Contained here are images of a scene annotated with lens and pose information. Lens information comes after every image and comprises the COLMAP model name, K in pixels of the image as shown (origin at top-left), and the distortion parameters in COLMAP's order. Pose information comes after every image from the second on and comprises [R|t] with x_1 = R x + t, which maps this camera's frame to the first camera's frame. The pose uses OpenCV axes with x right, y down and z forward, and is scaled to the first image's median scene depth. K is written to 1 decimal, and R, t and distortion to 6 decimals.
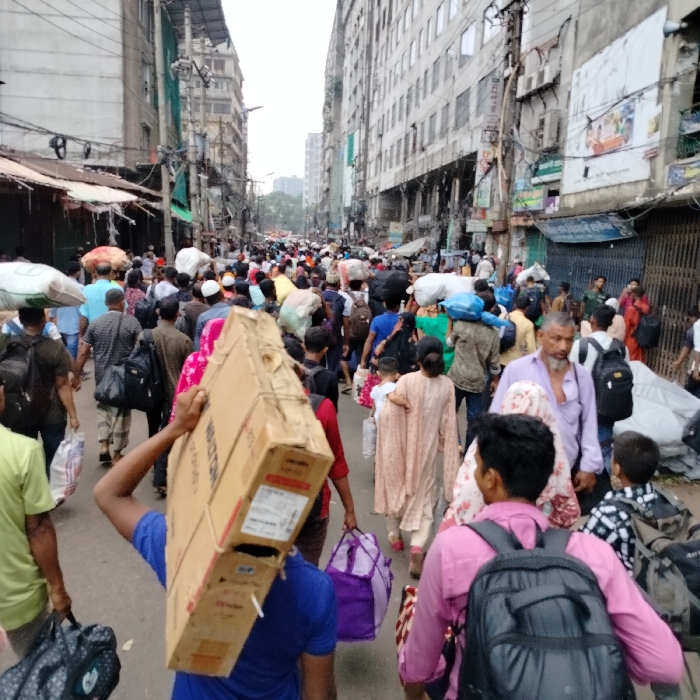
lens RADIAL K [[659.2, 0, 346.5], [0, 659.2, 368.0], [0, 0, 1]] dist [0.050936, -0.083134]
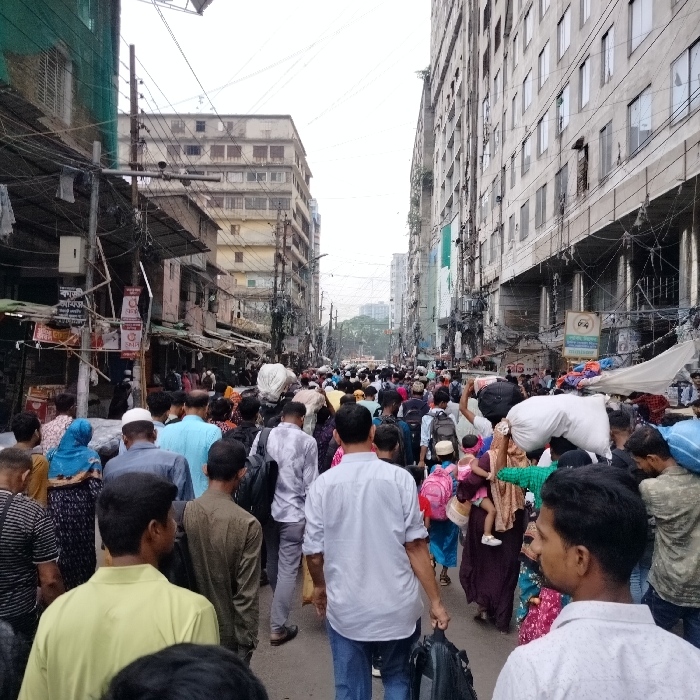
lens RADIAL K [[659.2, 0, 346.5], [0, 659.2, 368.0], [0, 0, 1]] dist [0.050936, -0.083134]
pose [[0.990805, -0.022626, -0.133389, -0.008875], [-0.003050, 0.981931, -0.189216, -0.051808], [0.135260, 0.187883, 0.972833, 0.284831]]
